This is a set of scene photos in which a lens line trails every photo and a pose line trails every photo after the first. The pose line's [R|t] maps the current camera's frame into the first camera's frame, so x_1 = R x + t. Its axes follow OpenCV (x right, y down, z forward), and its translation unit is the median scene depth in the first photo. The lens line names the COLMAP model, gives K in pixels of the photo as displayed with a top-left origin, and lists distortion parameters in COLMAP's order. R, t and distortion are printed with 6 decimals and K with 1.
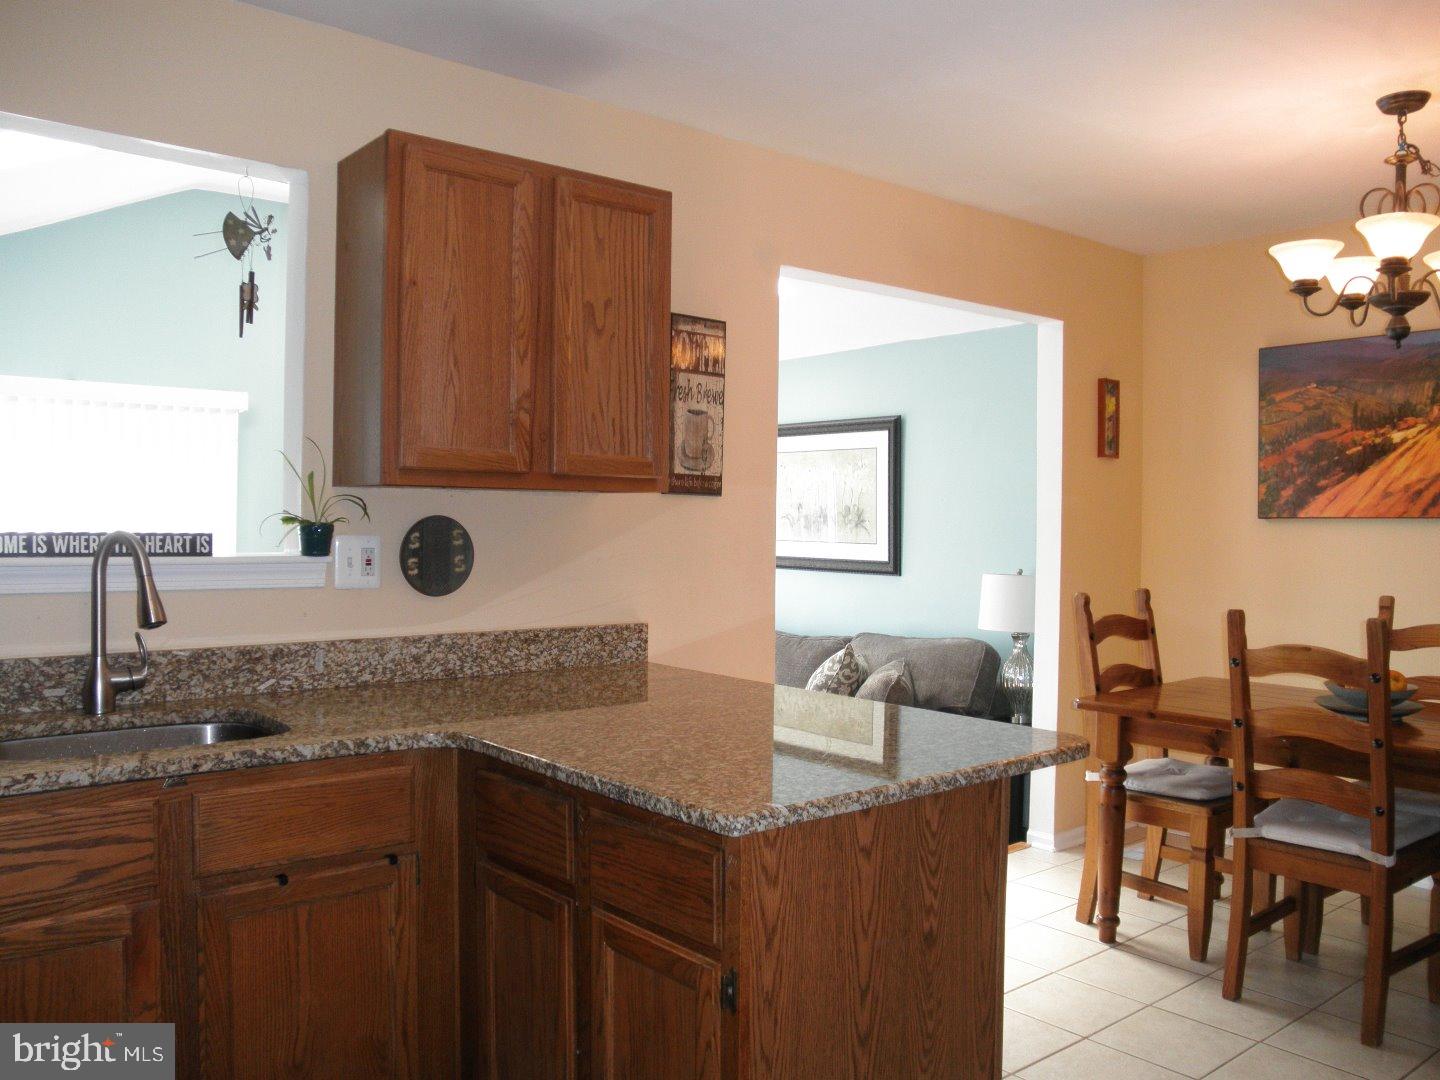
lens RADIAL K [[1177.1, 0, 724.4], [0, 1177.1, 543.0], [0, 0, 1]] dist [-0.125599, 0.103794]
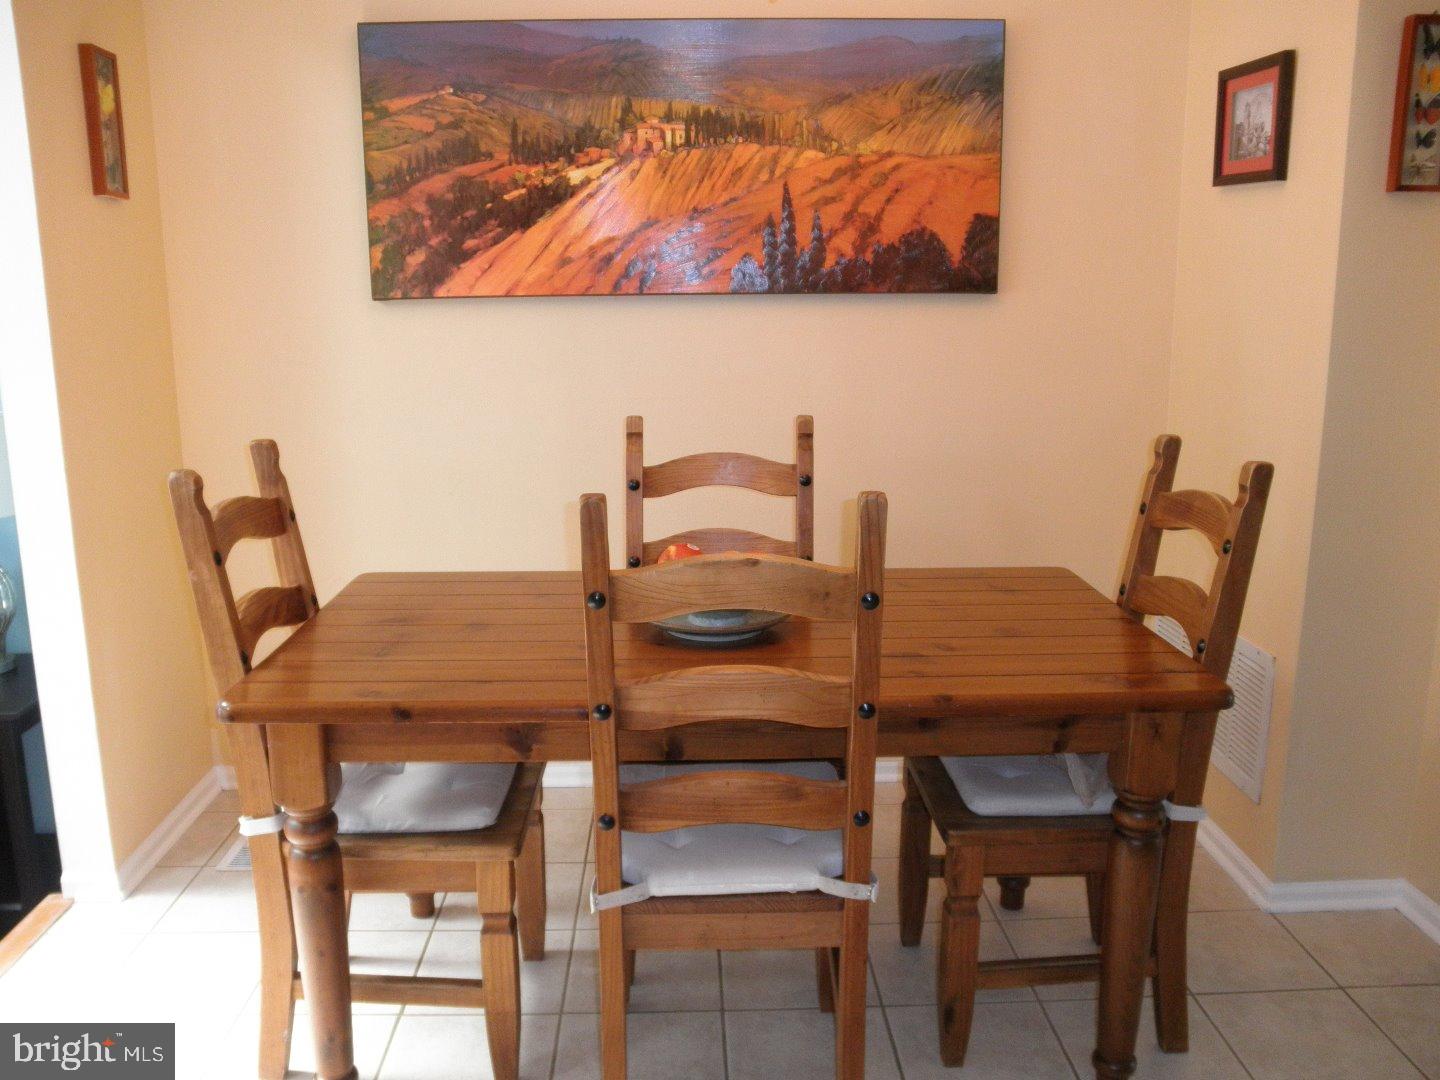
lens RADIAL K [[1177.1, 0, 722.9], [0, 1177.1, 540.5], [0, 0, 1]] dist [-0.125599, 0.103794]
pose [[0.606833, -0.175281, 0.775262, 0.061168], [0.024552, 0.979049, 0.202138, -0.016708], [-0.794450, -0.103630, 0.598423, 0.464879]]
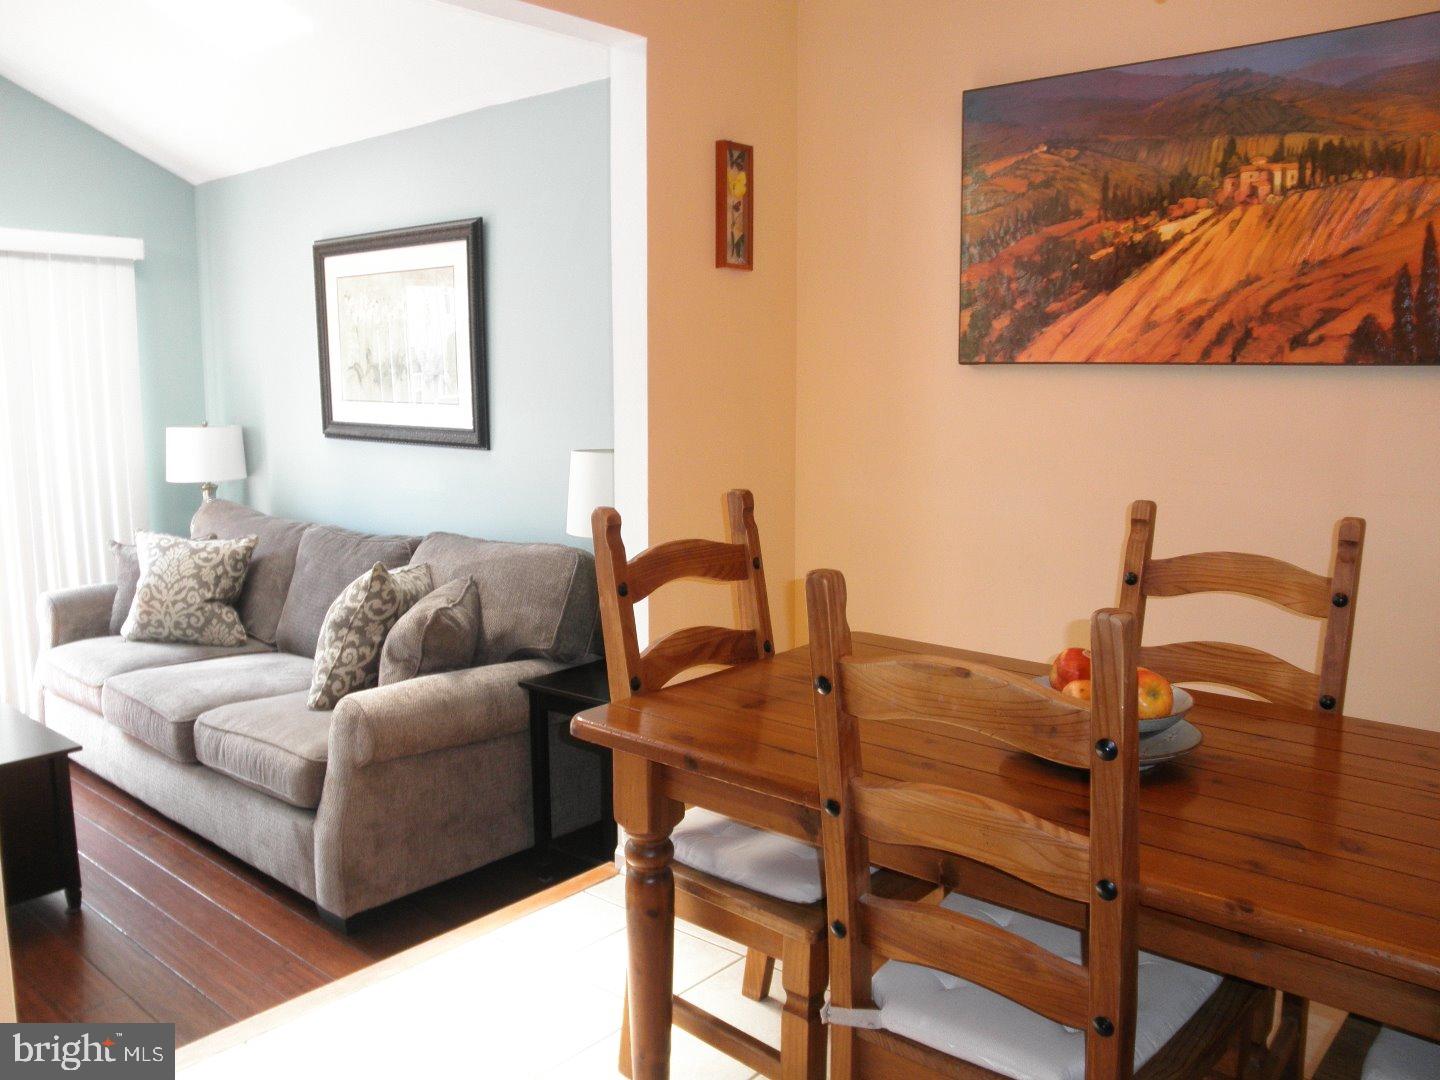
lens RADIAL K [[1177.1, 0, 727.3], [0, 1177.1, 544.5], [0, 0, 1]] dist [-0.125599, 0.103794]
pose [[0.984221, -0.035484, 0.173348, 0.231810], [0.012230, 0.990985, 0.133411, -0.010689], [-0.176519, -0.129186, 0.975783, 0.395483]]
